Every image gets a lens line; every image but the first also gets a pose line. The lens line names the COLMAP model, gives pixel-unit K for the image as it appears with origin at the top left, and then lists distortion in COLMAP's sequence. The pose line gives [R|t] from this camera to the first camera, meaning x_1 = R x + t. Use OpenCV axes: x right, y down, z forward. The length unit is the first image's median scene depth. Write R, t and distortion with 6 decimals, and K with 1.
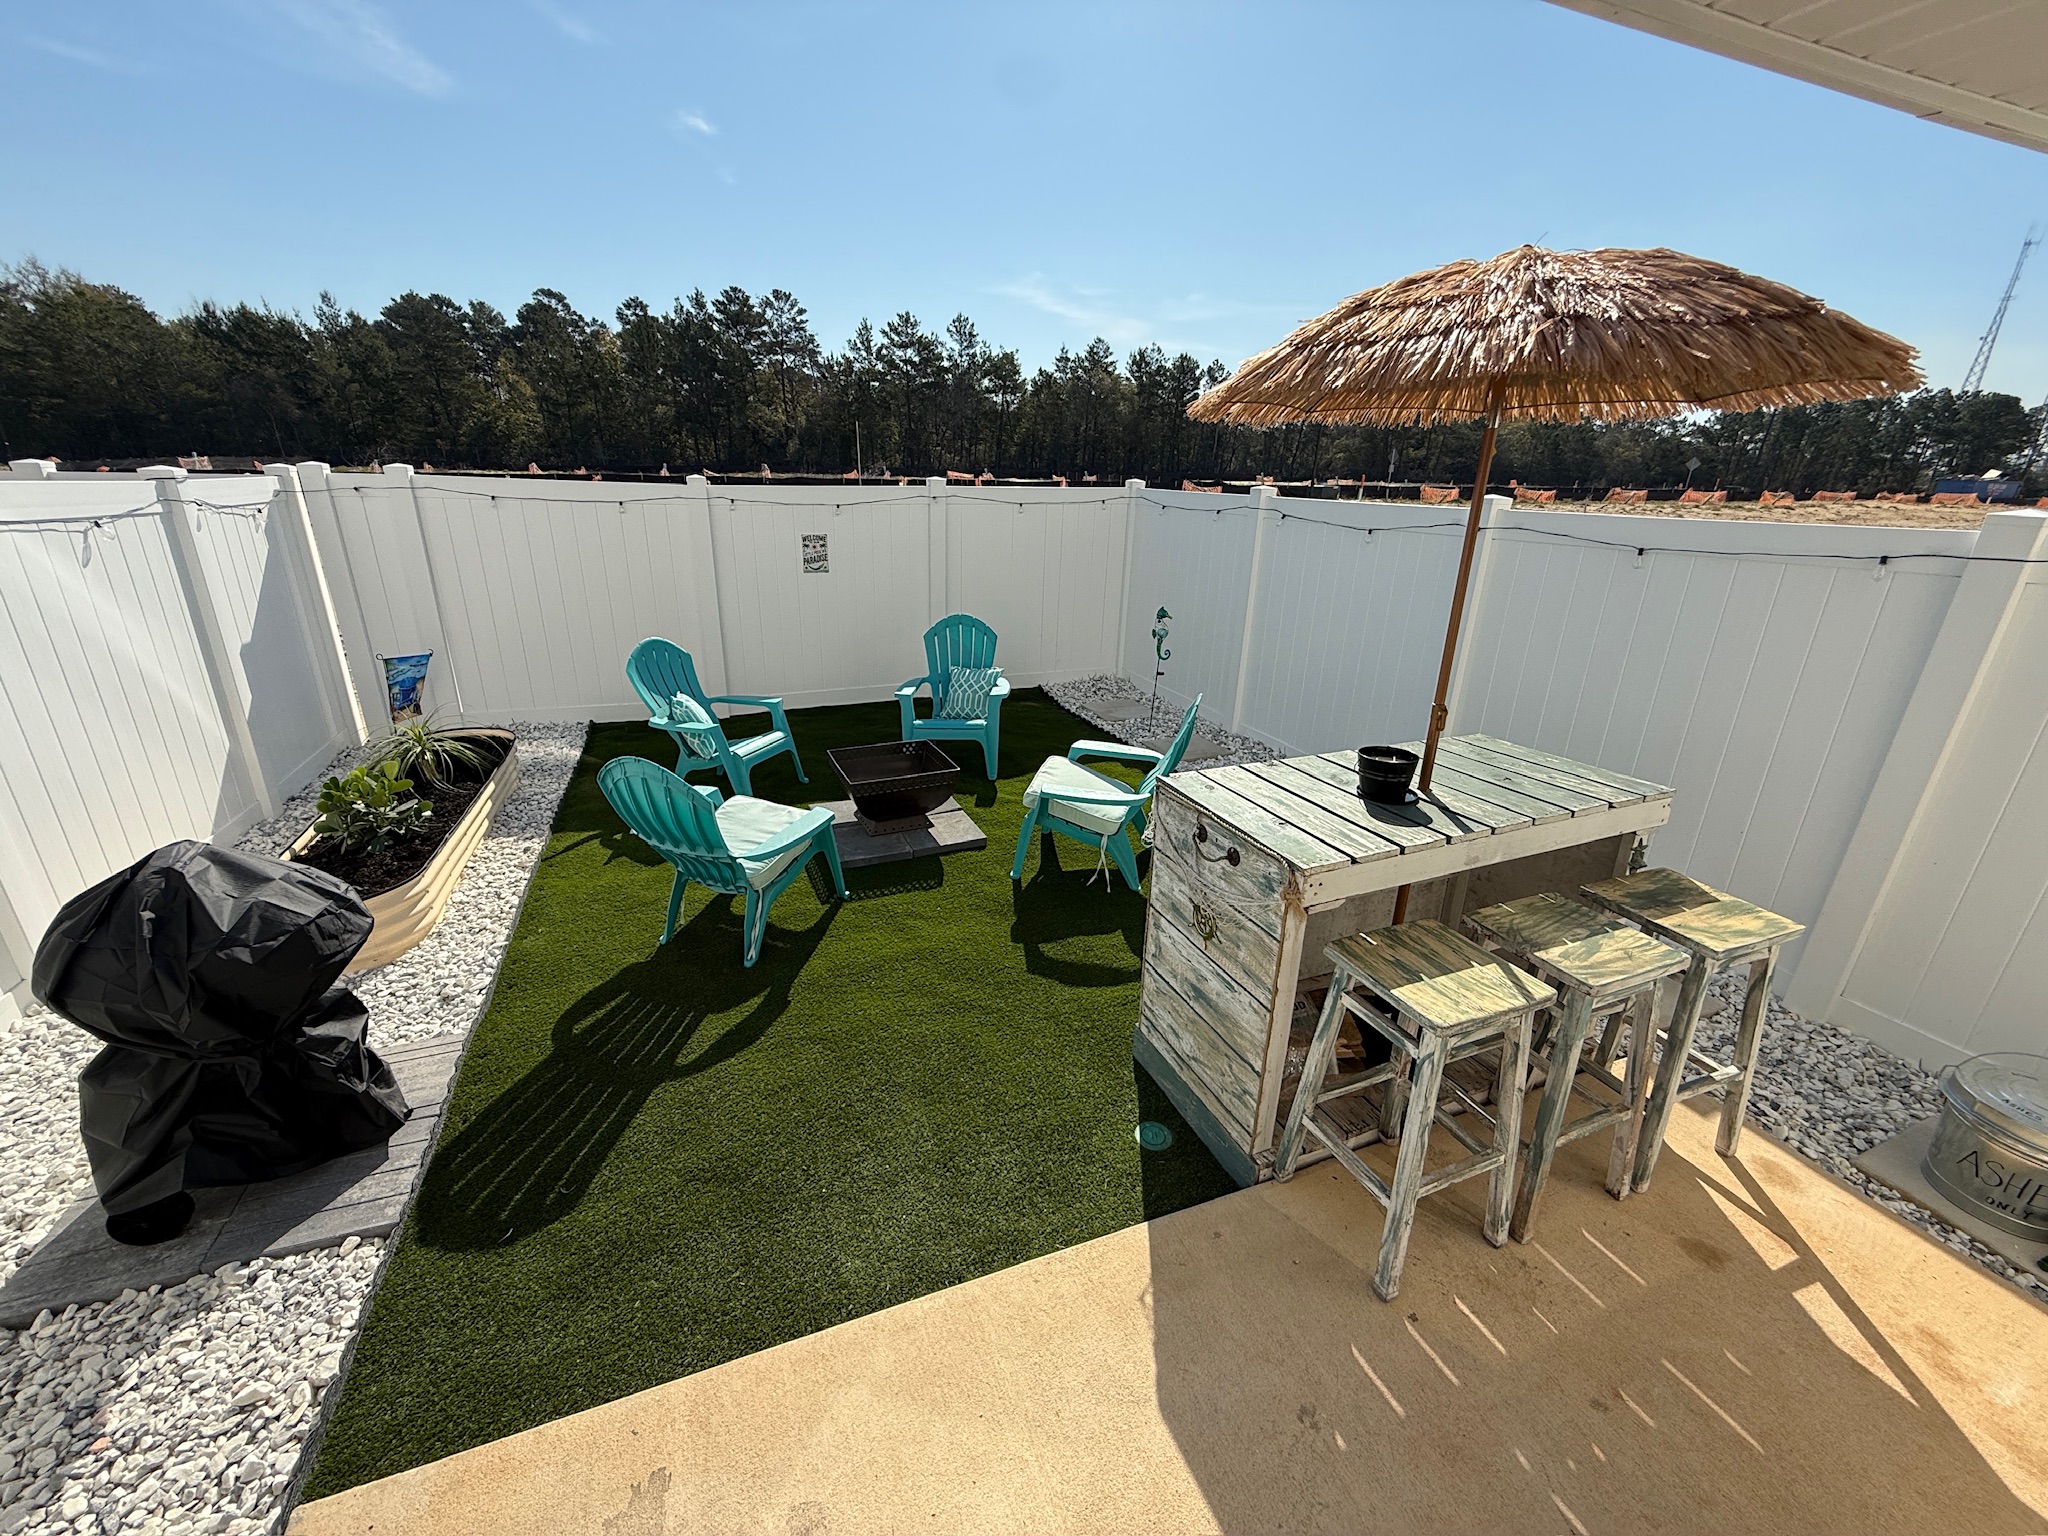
lens RADIAL K [[808.2, 0, 1025.0], [0, 808.2, 772.6], [0, 0, 1]] dist [0.006782, -0.001067]
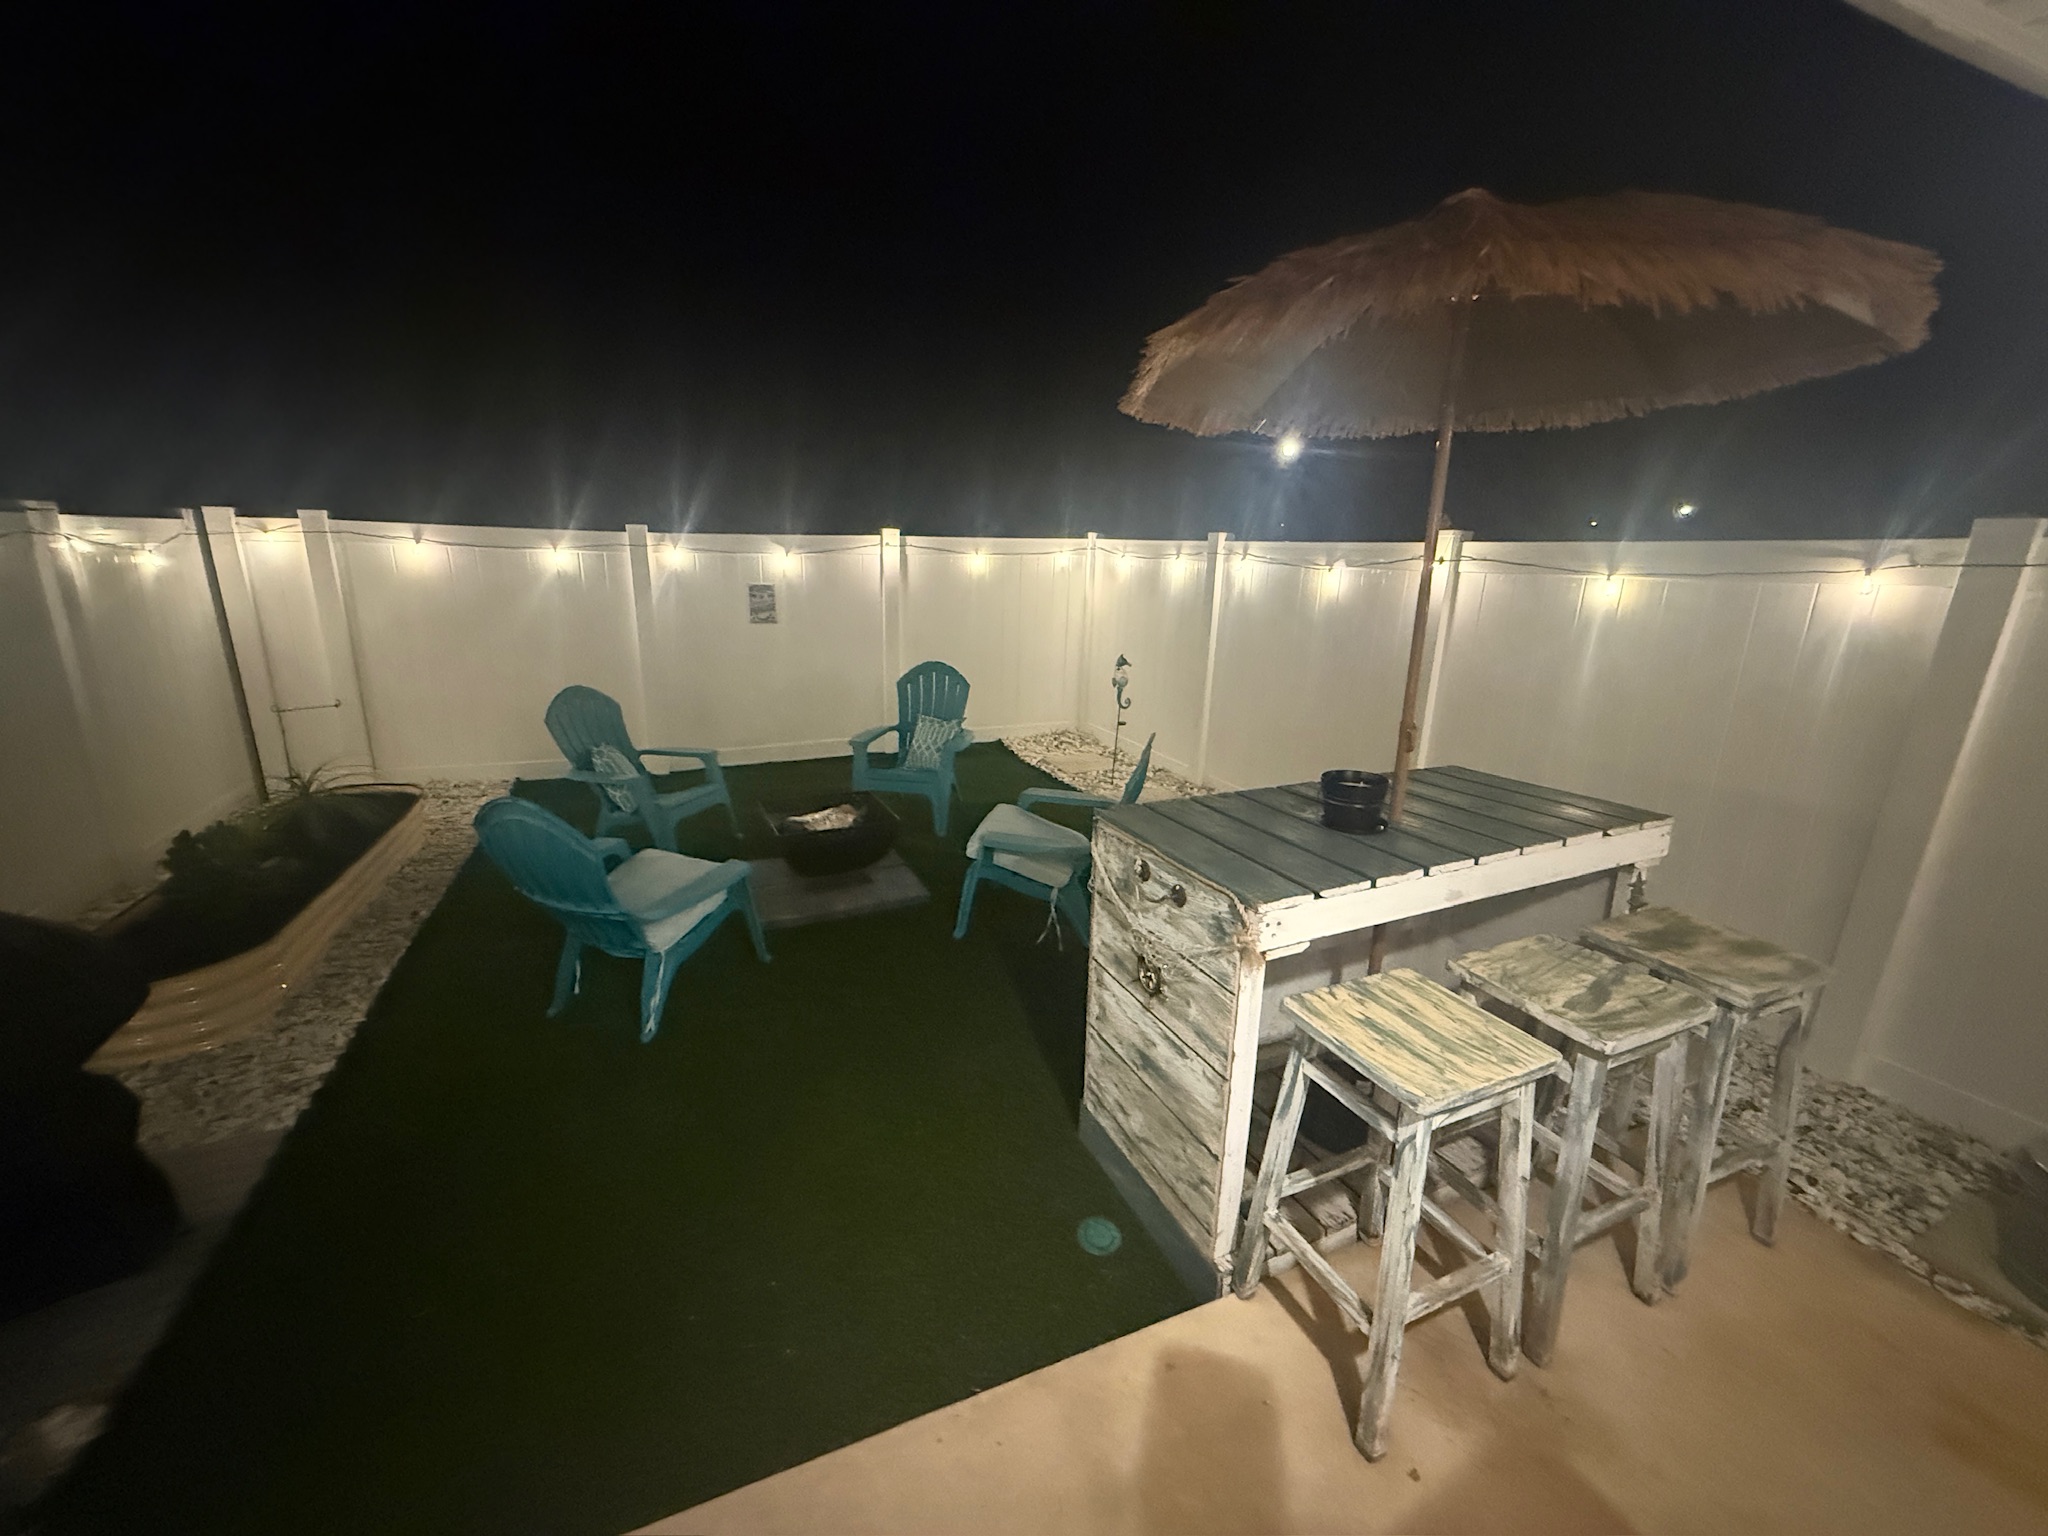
lens RADIAL K [[808.2, 0, 1017.8], [0, 808.2, 776.7], [0, 0, 1]] dist [0.006782, -0.001067]
pose [[0.999735, -0.012552, 0.019307, 0.061661], [0.013971, 0.997073, -0.075171, 0.031746], [-0.018307, 0.075421, 0.996984, 0.114068]]
